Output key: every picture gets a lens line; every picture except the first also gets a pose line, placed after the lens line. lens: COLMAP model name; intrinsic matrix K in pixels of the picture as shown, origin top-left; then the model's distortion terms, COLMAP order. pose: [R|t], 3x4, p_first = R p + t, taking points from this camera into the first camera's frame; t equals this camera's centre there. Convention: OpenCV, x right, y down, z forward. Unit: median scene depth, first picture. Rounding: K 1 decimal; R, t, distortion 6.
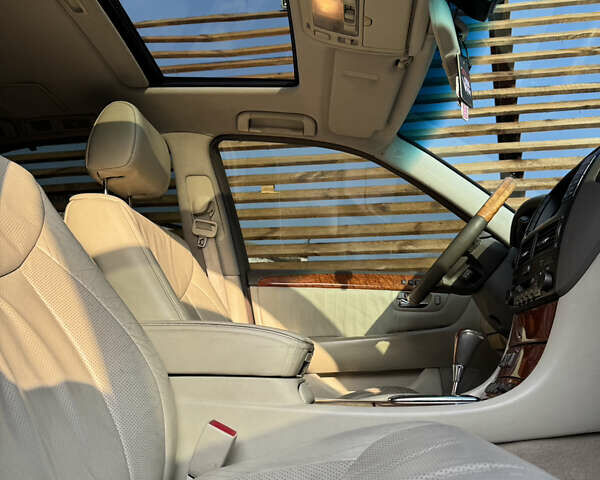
lens RADIAL K [[564.1, 0, 300.0], [0, 564.1, 240.0], [0, 0, 1]] dist [0.151734, 0.000525]
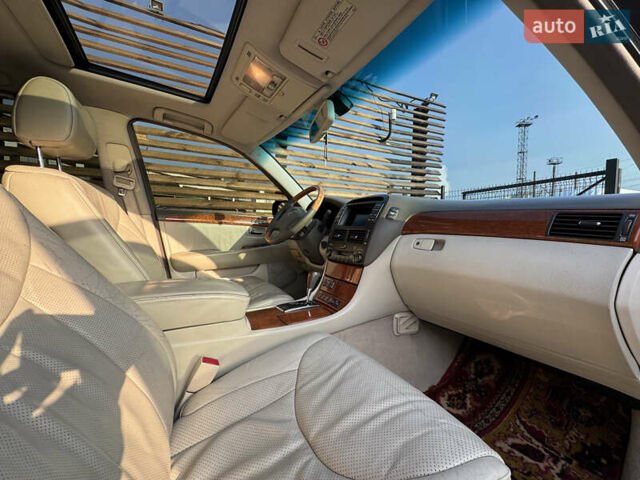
lens RADIAL K [[256.4, 0, 320.0], [0, 256.4, 240.0], [0, 0, 1]] dist [-0.001130, -0.000077]
pose [[0.813464, -0.015698, 0.581404, -0.149409], [-0.149042, 0.960631, 0.234467, -0.112598], [-0.562195, -0.277384, 0.779099, 0.171984]]
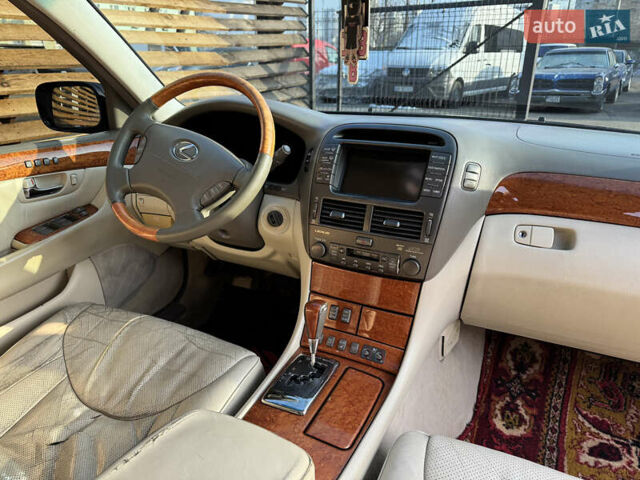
lens RADIAL K [[461.0, 0, 320.0], [0, 461.0, 240.0], [0, 0, 1]] dist [0.000615, -0.005012]
pose [[0.368471, -0.348130, 0.861995, -0.229285], [-0.212662, 0.871083, 0.442706, -0.188294], [-0.904988, -0.346438, 0.246935, 0.515568]]
